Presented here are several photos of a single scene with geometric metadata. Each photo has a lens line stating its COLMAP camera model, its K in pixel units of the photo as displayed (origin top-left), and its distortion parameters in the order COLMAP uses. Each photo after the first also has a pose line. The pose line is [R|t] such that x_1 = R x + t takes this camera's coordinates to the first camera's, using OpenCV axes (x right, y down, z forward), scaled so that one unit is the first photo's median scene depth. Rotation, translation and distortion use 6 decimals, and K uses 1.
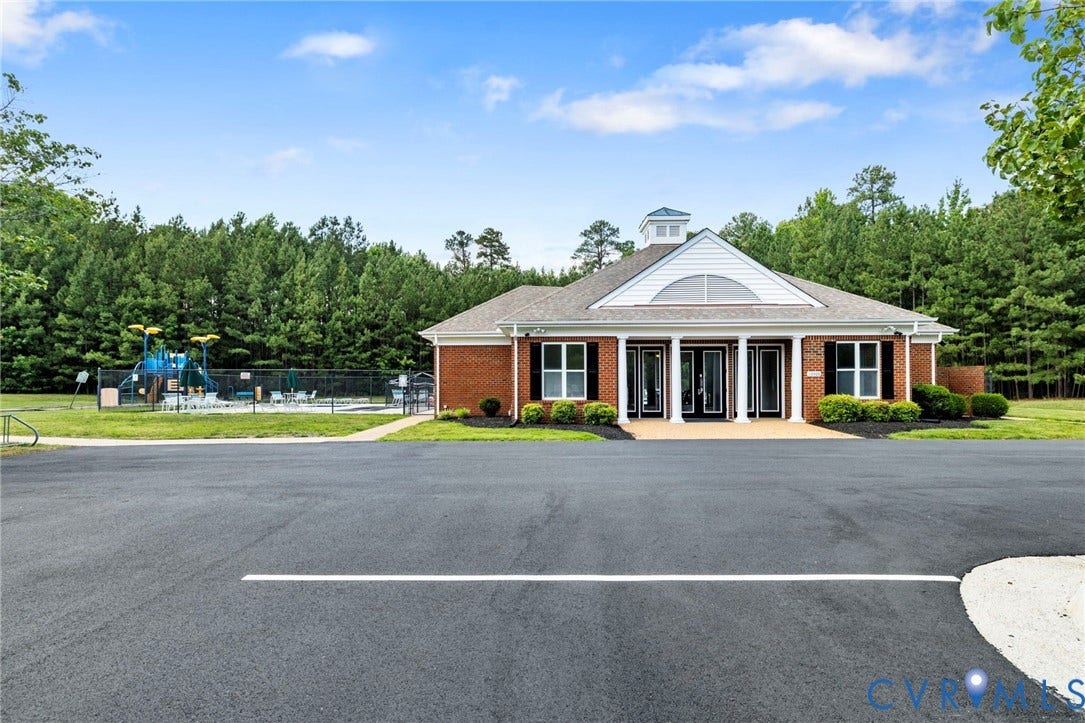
lens RADIAL K [[492.1, 0, 542.5], [0, 492.1, 361.5], [0, 0, 1]] dist [0.002393, 0.000050]
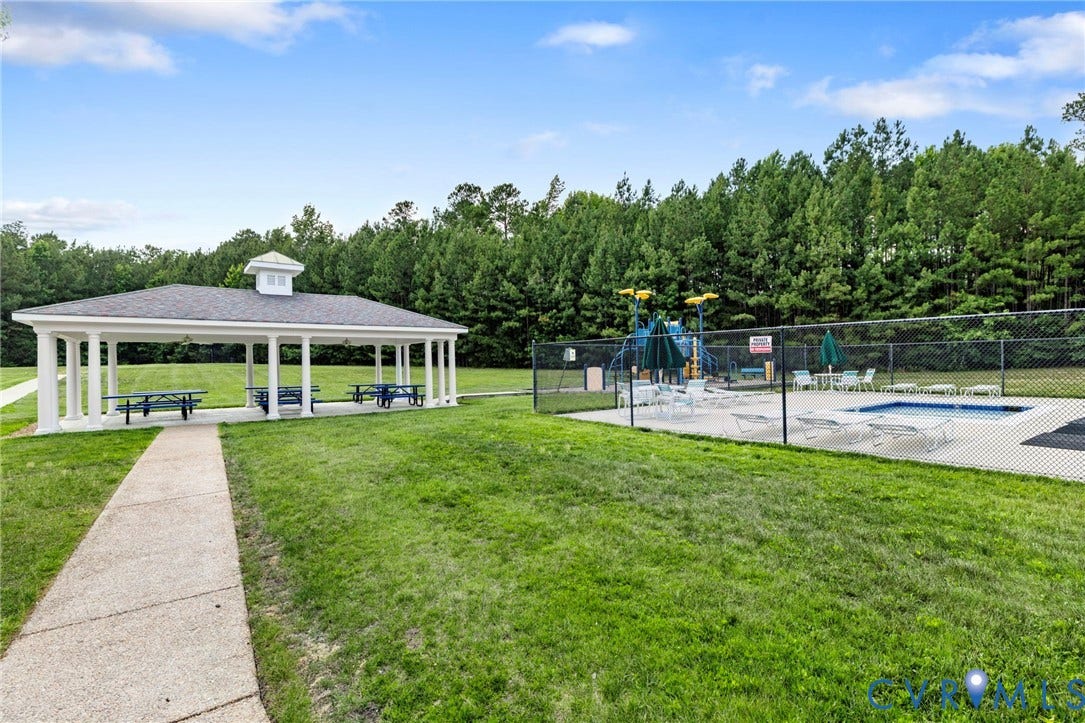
lens RADIAL K [[492.1, 0, 542.5], [0, 492.1, 361.5], [0, 0, 1]] dist [0.002393, 0.000050]
pose [[0.569645, -0.008328, -0.821849, -0.131731], [0.057439, 0.997907, 0.029700, 0.008253], [0.819882, -0.064125, 0.568931, 0.253116]]
